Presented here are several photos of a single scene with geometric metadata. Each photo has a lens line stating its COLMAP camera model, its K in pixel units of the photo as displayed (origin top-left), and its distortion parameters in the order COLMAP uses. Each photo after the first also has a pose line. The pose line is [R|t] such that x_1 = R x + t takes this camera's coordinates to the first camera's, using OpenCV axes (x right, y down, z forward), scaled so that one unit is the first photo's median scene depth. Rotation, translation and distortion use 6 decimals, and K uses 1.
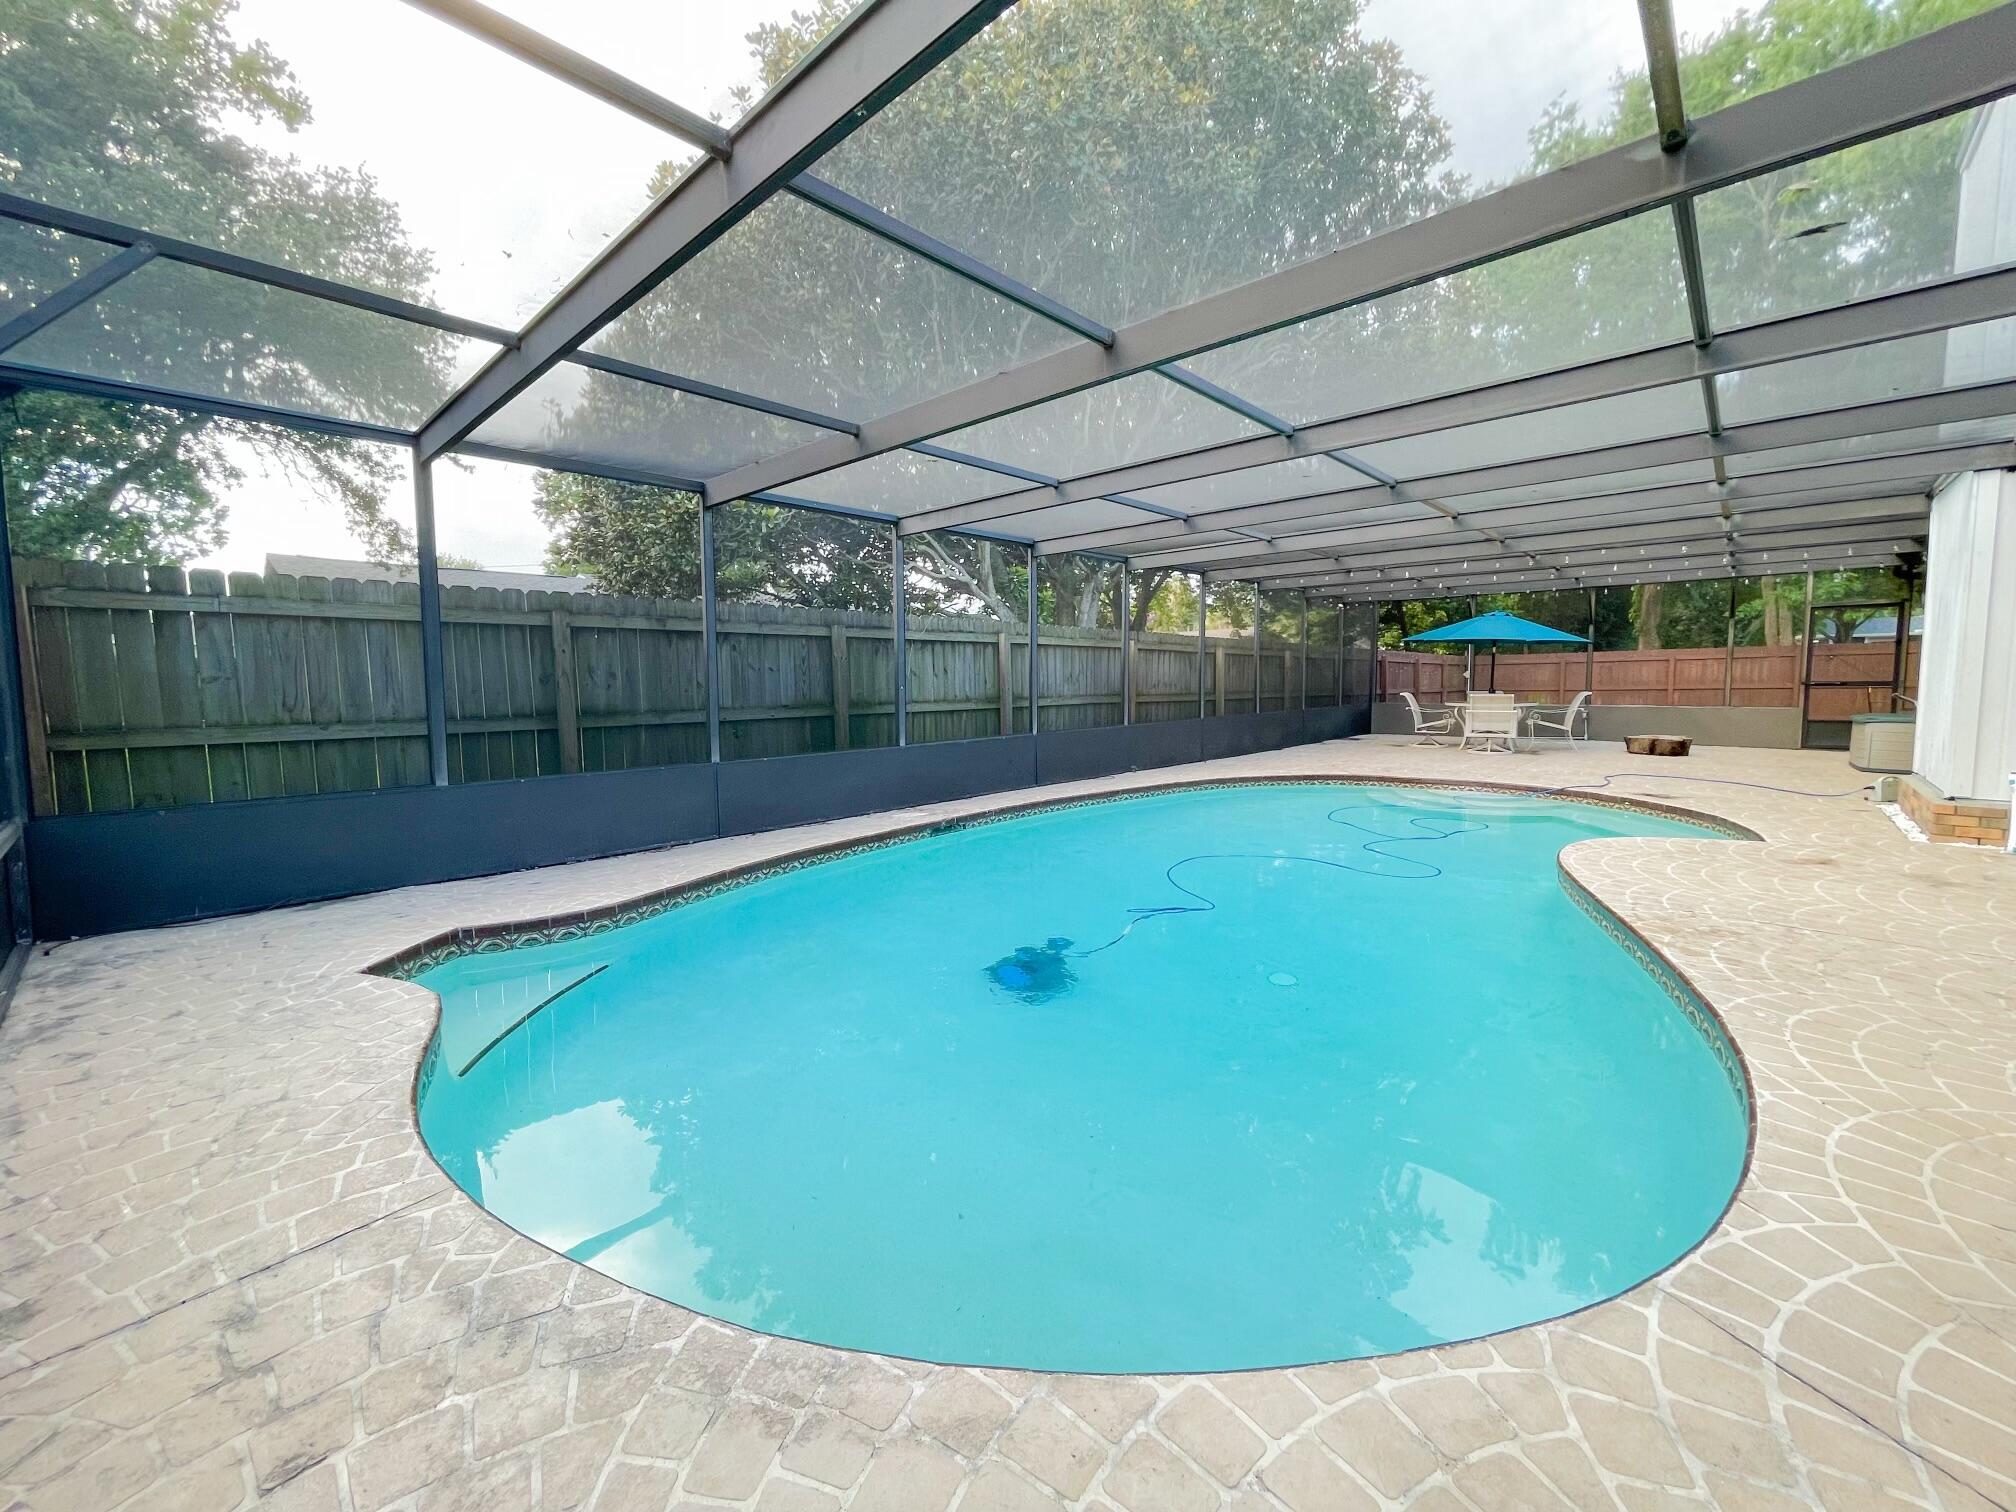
lens RADIAL K [[813.6, 0, 1001.1], [0, 813.6, 746.2], [0, 0, 1]] dist [-0.000051, -0.000820]
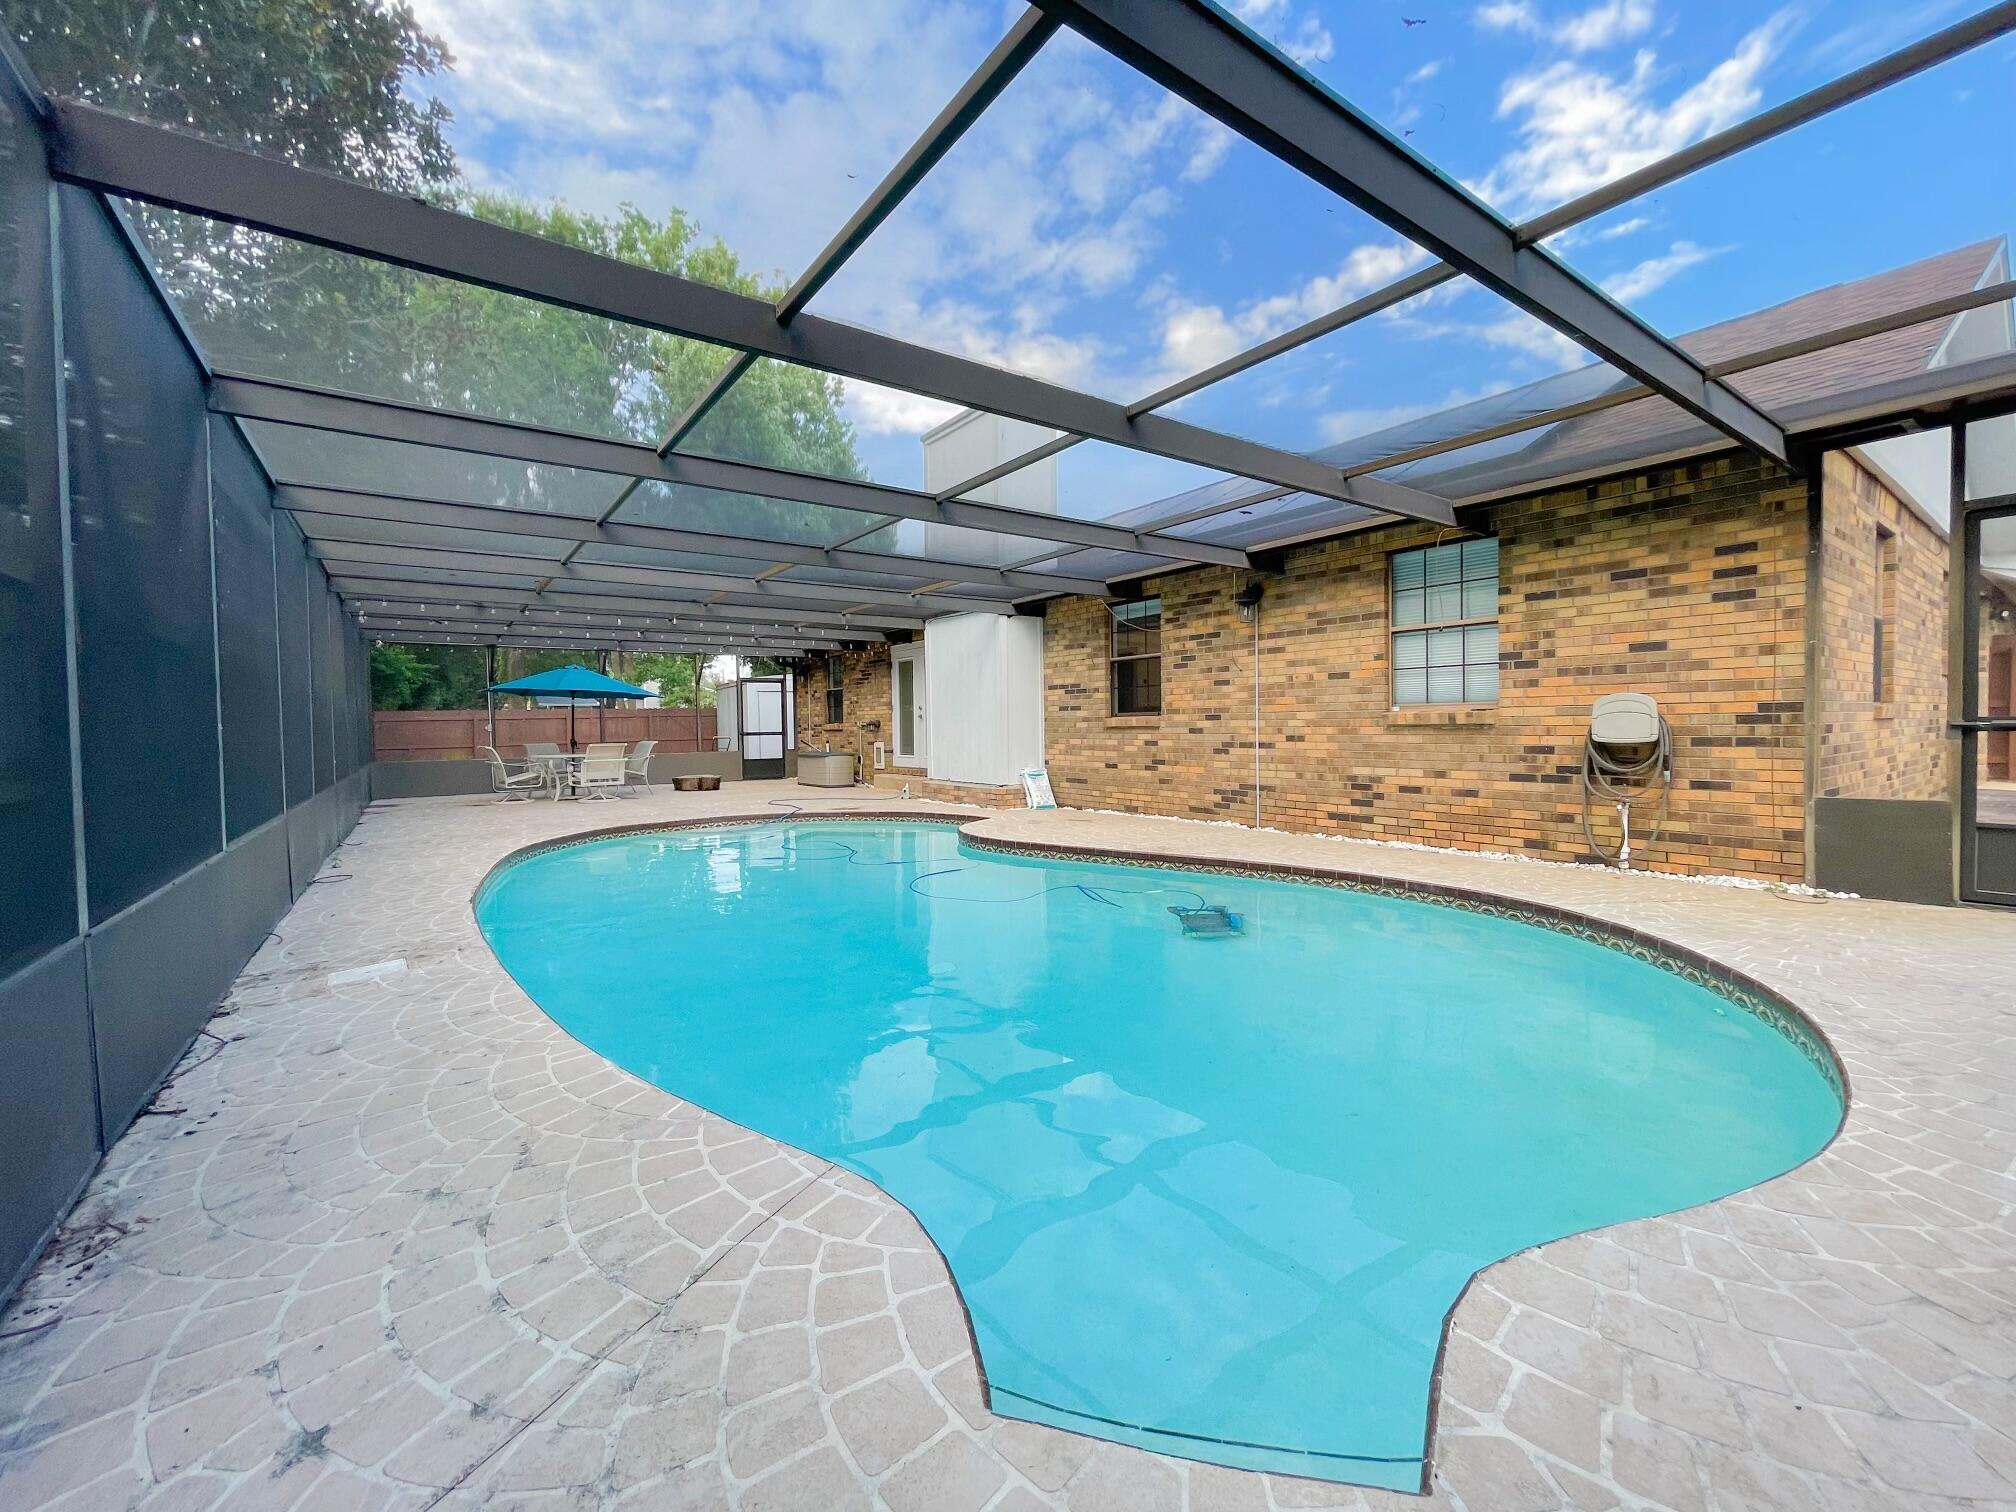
lens RADIAL K [[813.6, 0, 1001.1], [0, 813.6, 746.2], [0, 0, 1]] dist [-0.000051, -0.000820]
pose [[0.199282, -0.016832, 0.979798, -1.239200], [0.093589, 0.995609, -0.001931, -0.044897], [-0.975463, 0.092083, 0.199982, 1.159521]]
